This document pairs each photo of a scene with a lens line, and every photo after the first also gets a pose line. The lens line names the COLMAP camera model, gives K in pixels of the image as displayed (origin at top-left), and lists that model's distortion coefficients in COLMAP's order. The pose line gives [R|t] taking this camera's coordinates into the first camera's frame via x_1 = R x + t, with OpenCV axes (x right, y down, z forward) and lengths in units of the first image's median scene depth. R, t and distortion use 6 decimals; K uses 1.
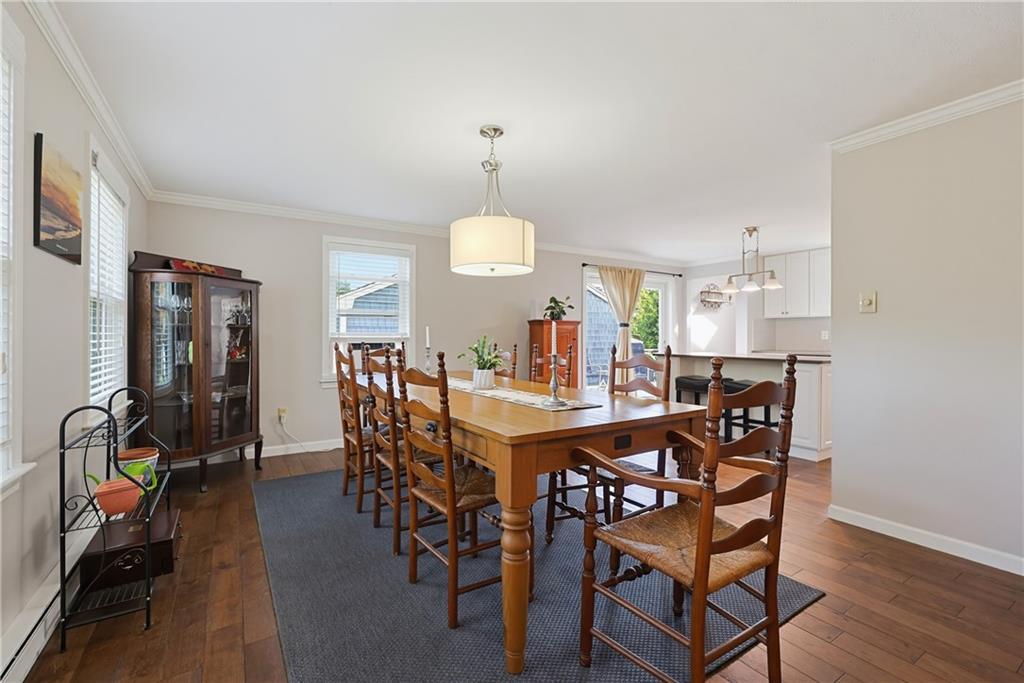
lens RADIAL K [[432.5, 0, 508.1], [0, 432.5, 336.4], [0, 0, 1]] dist [-0.000702, -0.000175]
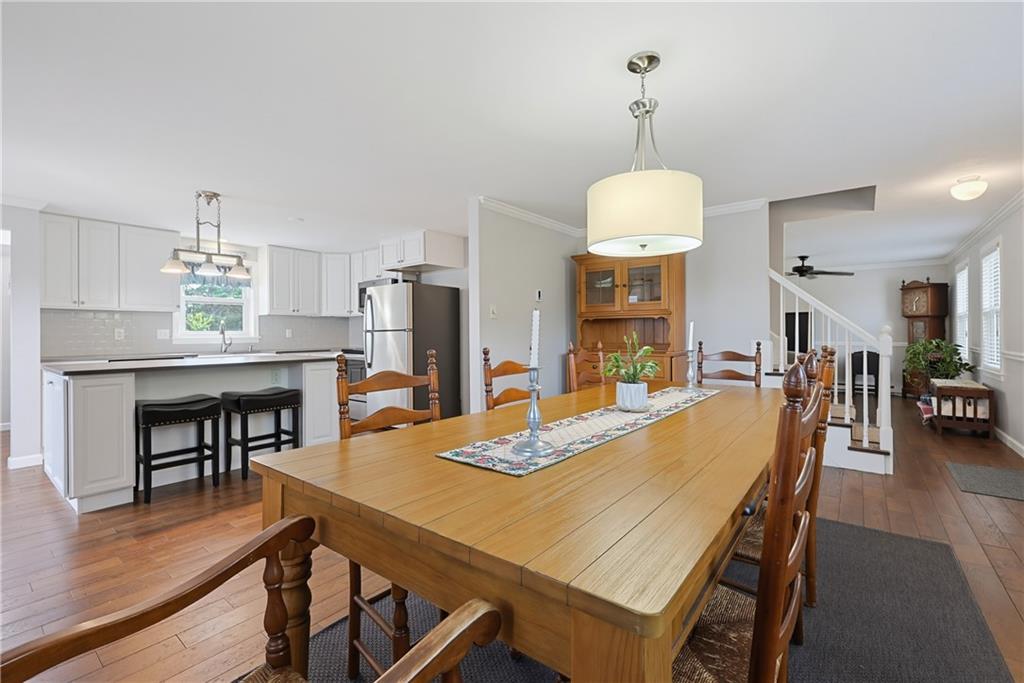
lens RADIAL K [[434.8, 0, 501.2], [0, 434.8, 334.0], [0, 0, 1]] dist [-0.000975, 0.000180]
pose [[-0.315992, 0.002283, 0.948759, -0.582956], [0.001501, 0.999997, -0.001906, -0.000618], [-0.948761, 0.000822, -0.315994, 1.328684]]
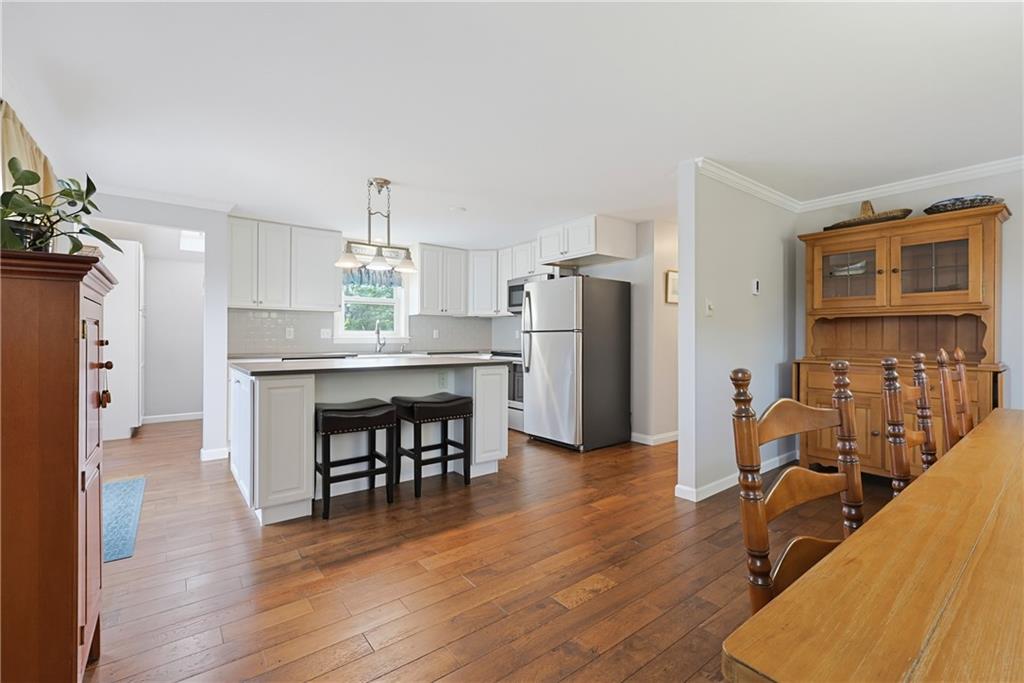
lens RADIAL K [[432.5, 0, 508.1], [0, 432.5, 336.4], [0, 0, 1]] dist [-0.000702, -0.000175]
pose [[-0.090534, 0.001575, 0.995892, -0.285025], [-0.008618, 0.999960, -0.002365, 0.005312], [-0.995856, -0.008797, -0.090517, 1.505495]]
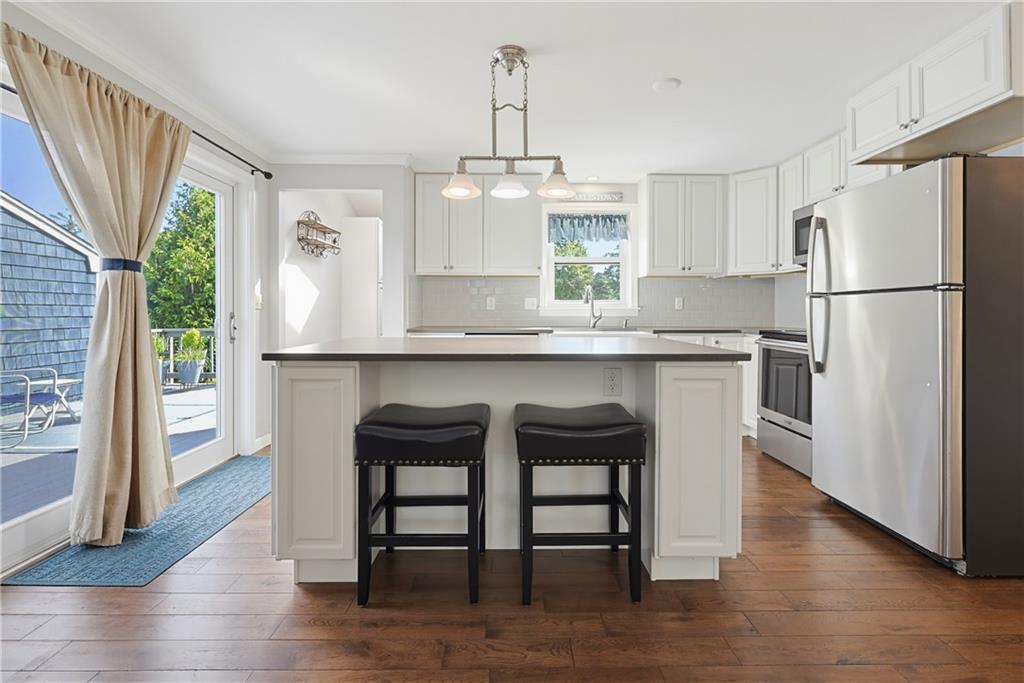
lens RADIAL K [[444.0, 0, 522.4], [0, 444.0, 313.6], [0, 0, 1]] dist [-0.000819, -0.000543]
pose [[0.510001, -0.004931, 0.860160, 0.312688], [-0.005493, 0.999945, 0.008989, 0.016704], [-0.860156, -0.009309, 0.509946, 1.335700]]
